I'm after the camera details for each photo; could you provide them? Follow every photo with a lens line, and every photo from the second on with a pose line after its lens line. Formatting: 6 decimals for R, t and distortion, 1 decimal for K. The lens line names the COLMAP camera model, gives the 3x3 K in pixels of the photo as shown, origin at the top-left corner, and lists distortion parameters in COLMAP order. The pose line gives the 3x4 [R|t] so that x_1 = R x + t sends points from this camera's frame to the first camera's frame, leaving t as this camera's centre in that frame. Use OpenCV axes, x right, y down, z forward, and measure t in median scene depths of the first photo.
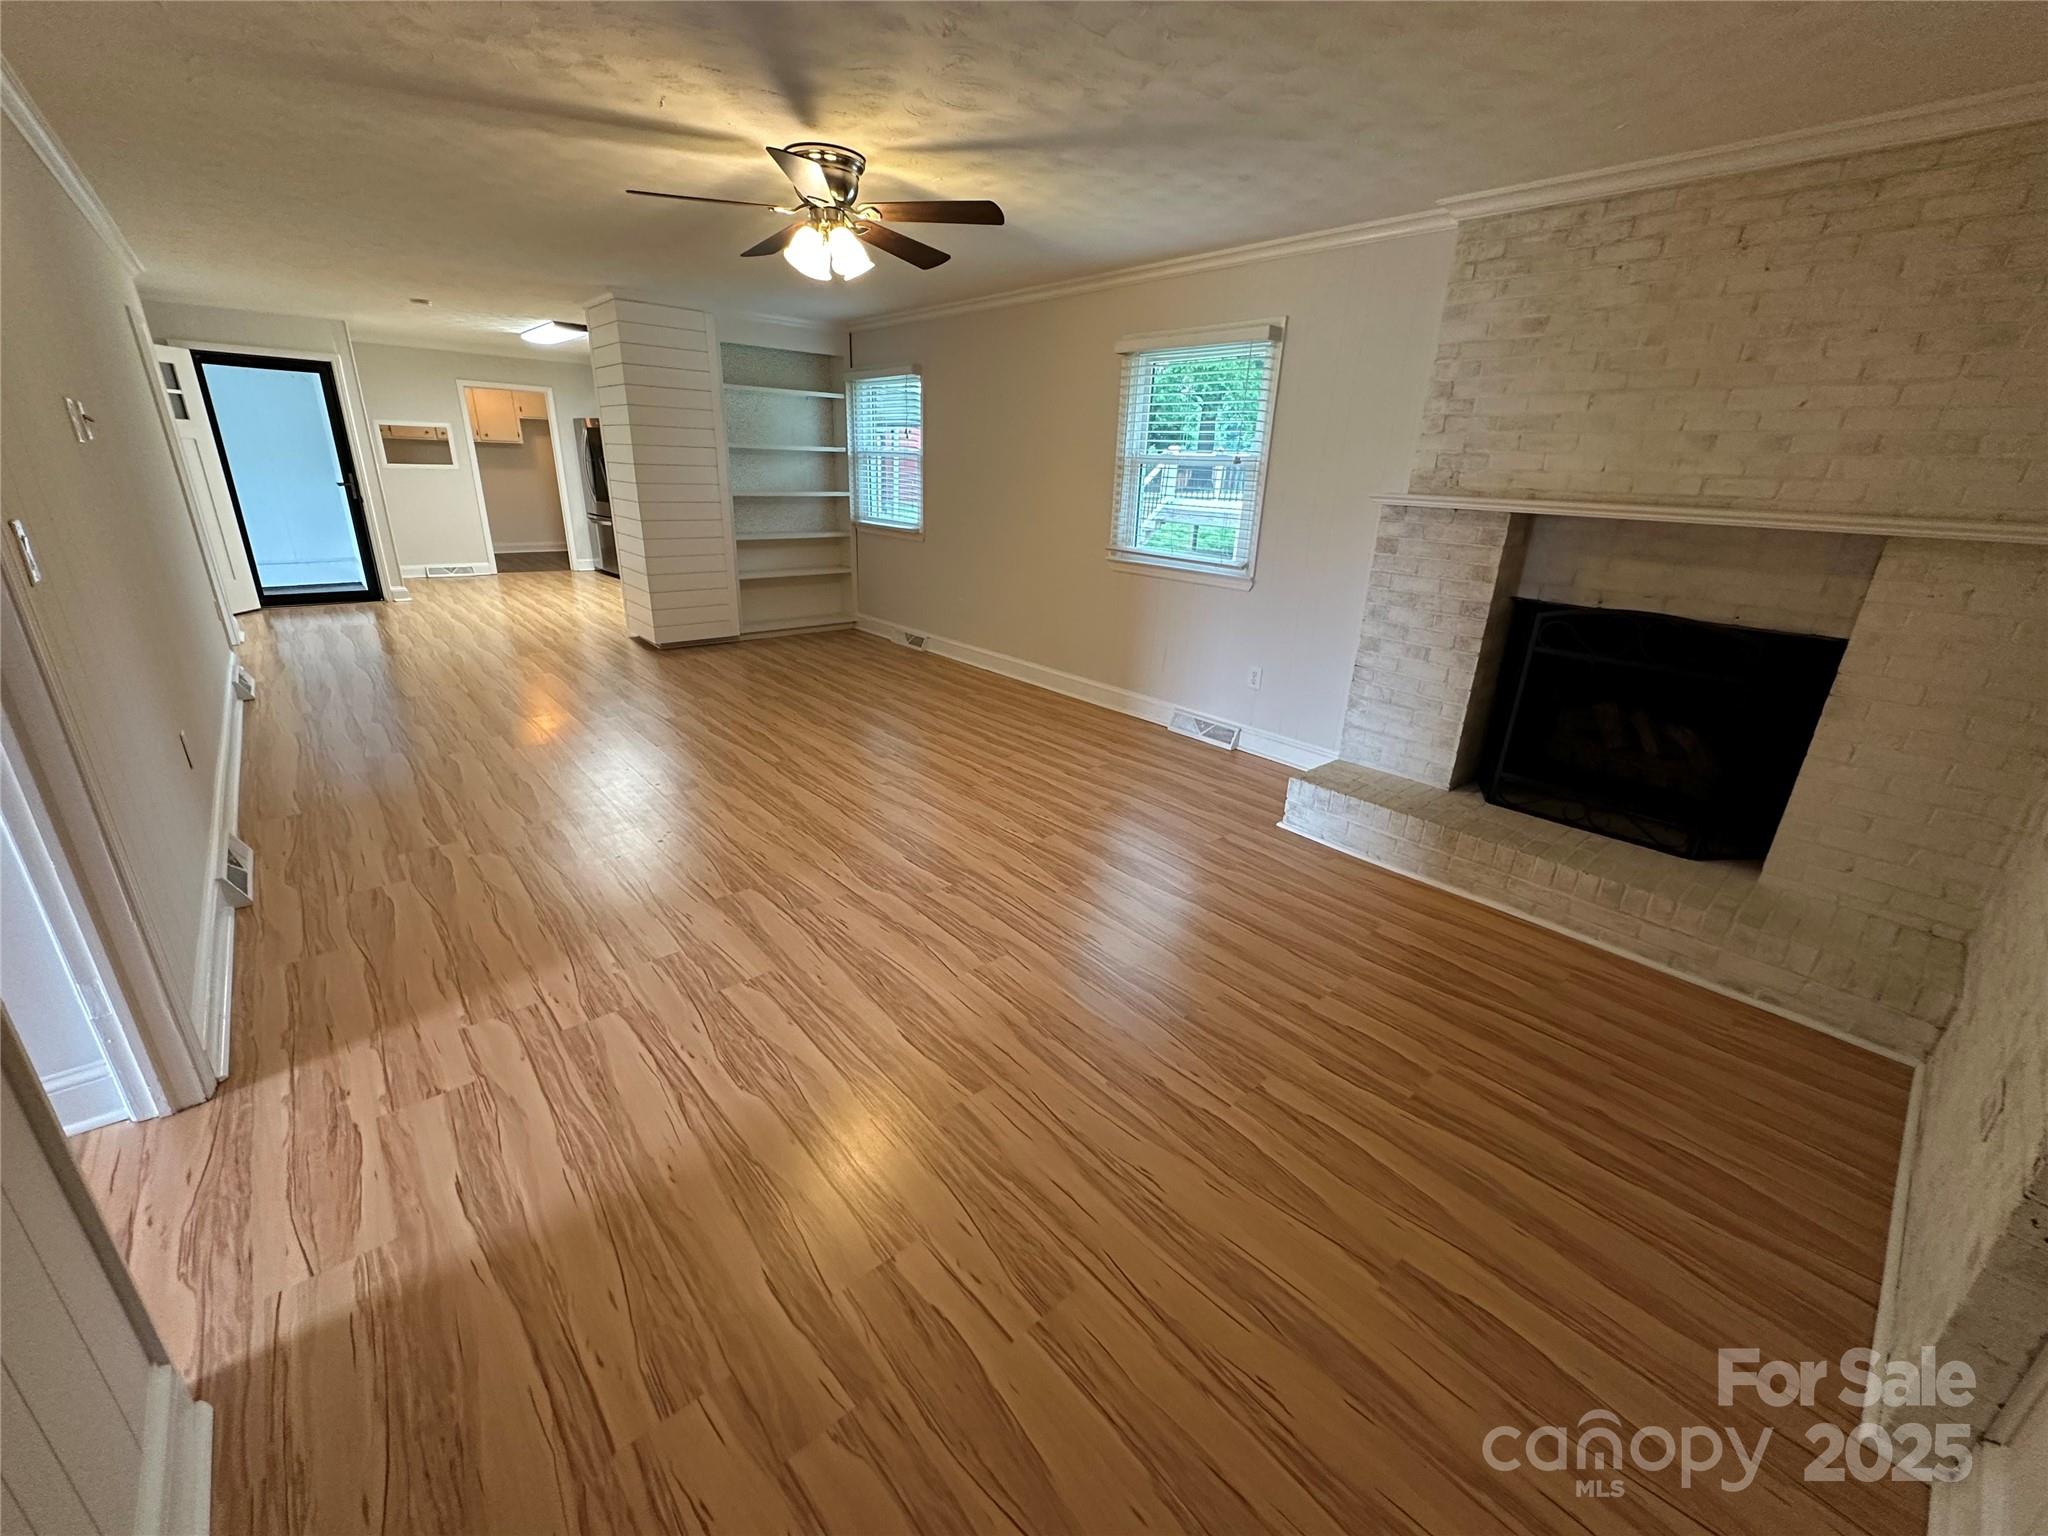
lens RADIAL K [[816.9, 0, 1025.9], [0, 816.9, 768.6], [0, 0, 1]] dist [-0.002751, 0.000710]
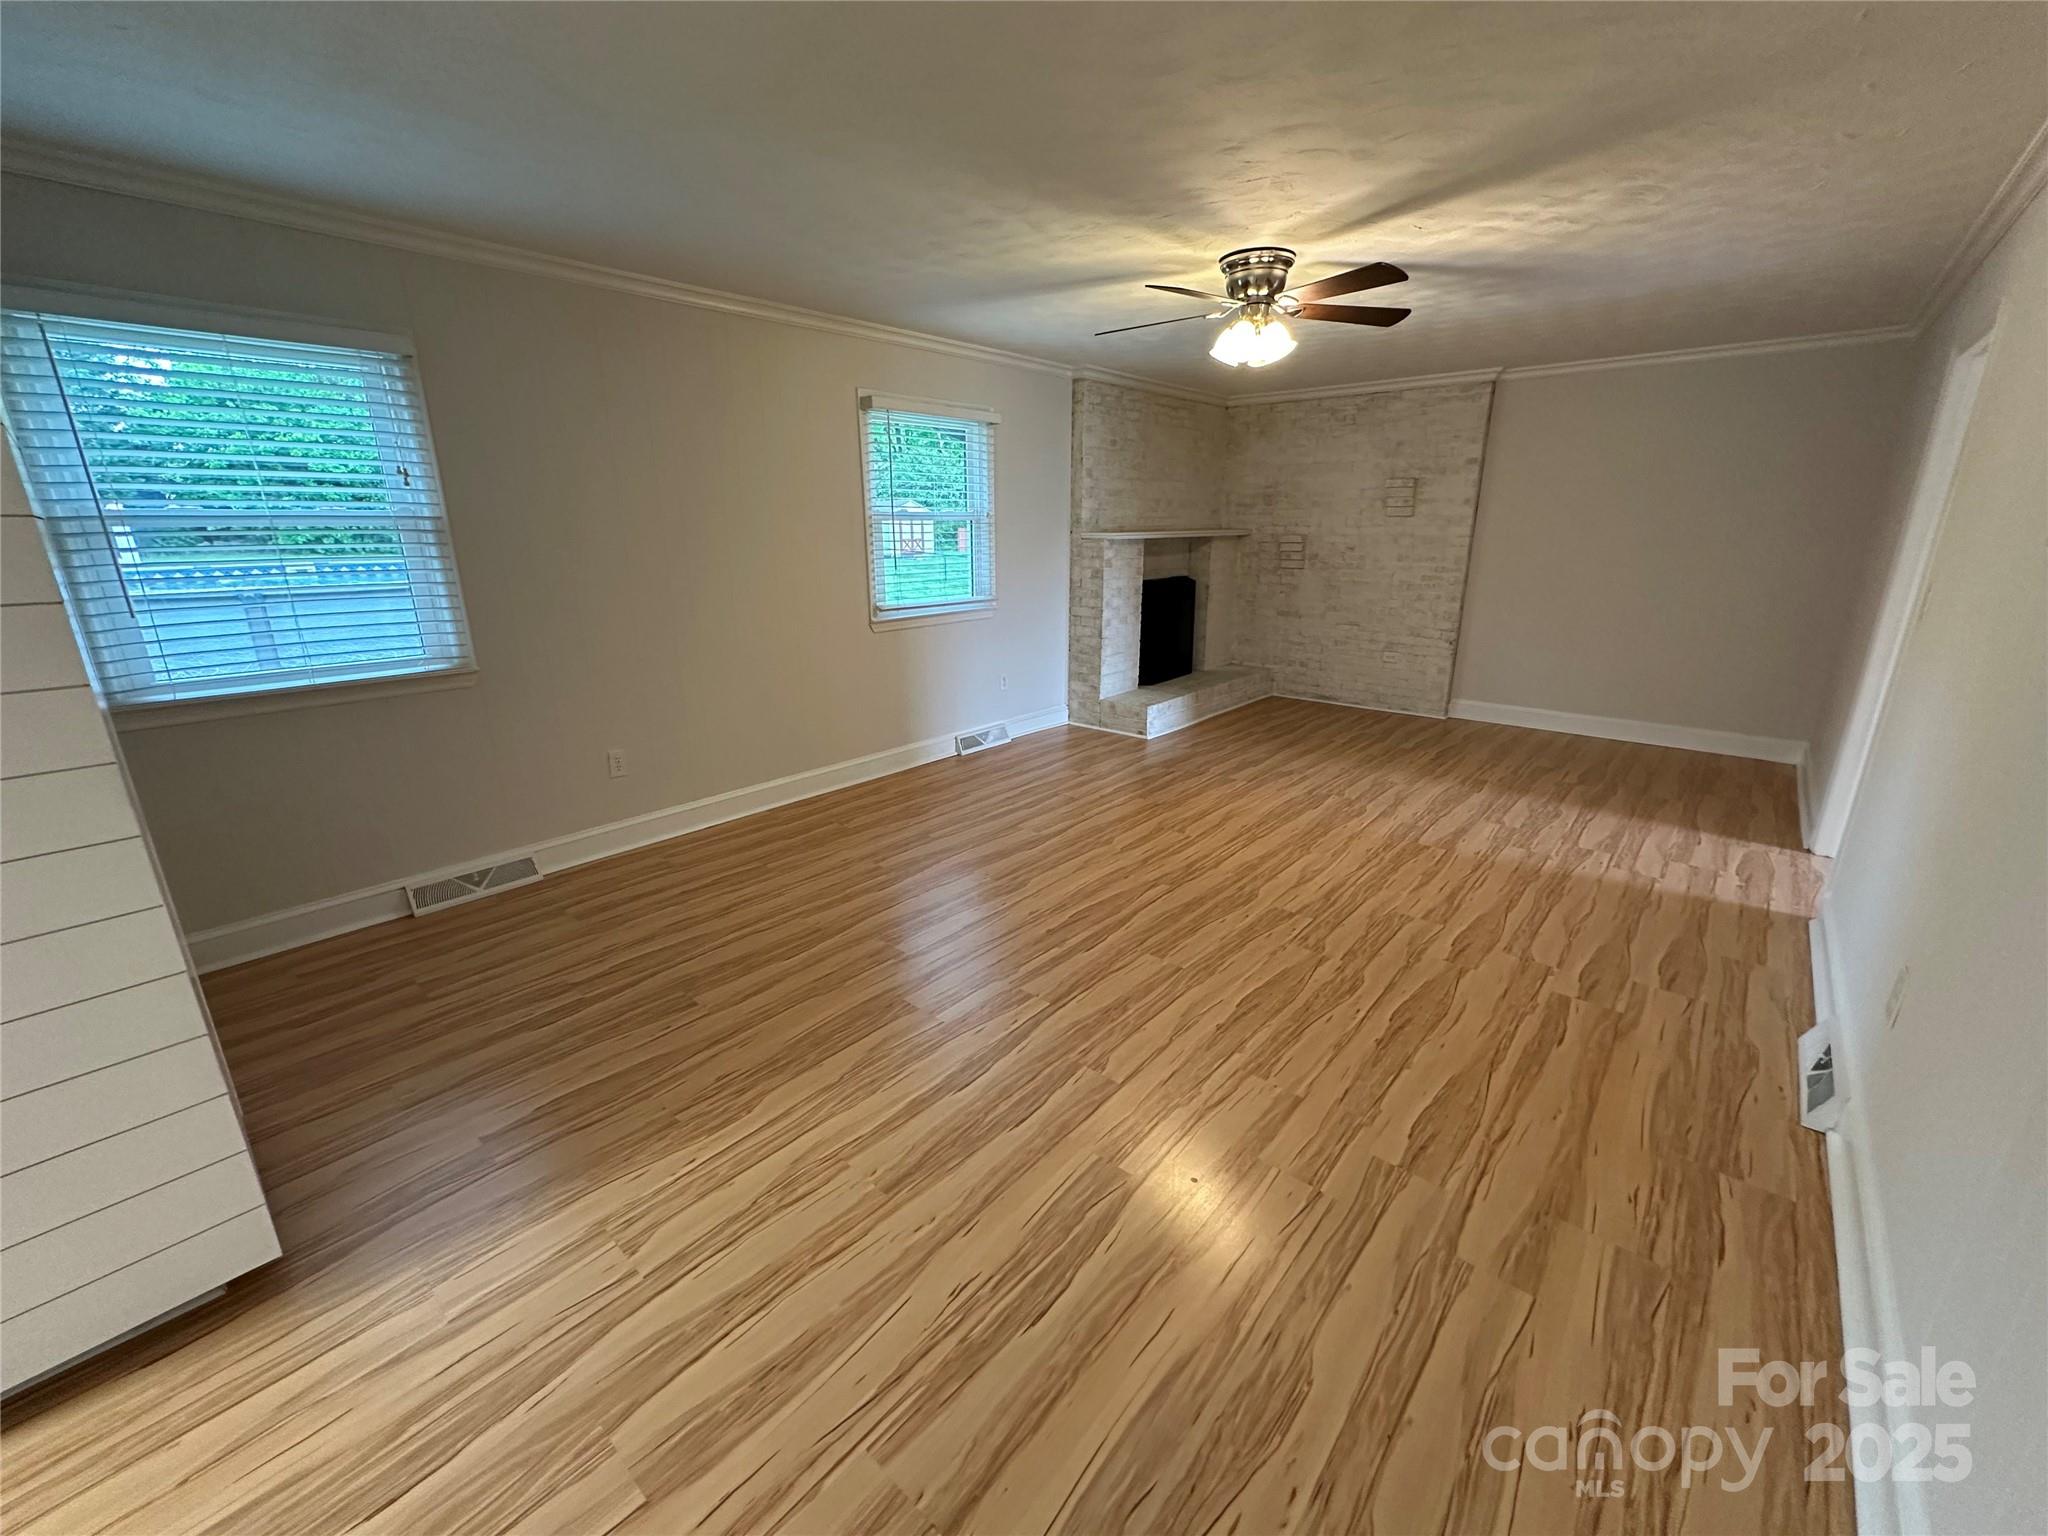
lens RADIAL K [[816.9, 0, 1020.2], [0, 816.9, 772.7], [0, 0, 1]] dist [-0.002751, 0.000710]
pose [[-0.125860, -0.323538, 0.937807, -1.308845], [0.346607, 0.871408, 0.347148, -0.571194], [-0.929528, 0.368743, 0.002465, 1.390436]]
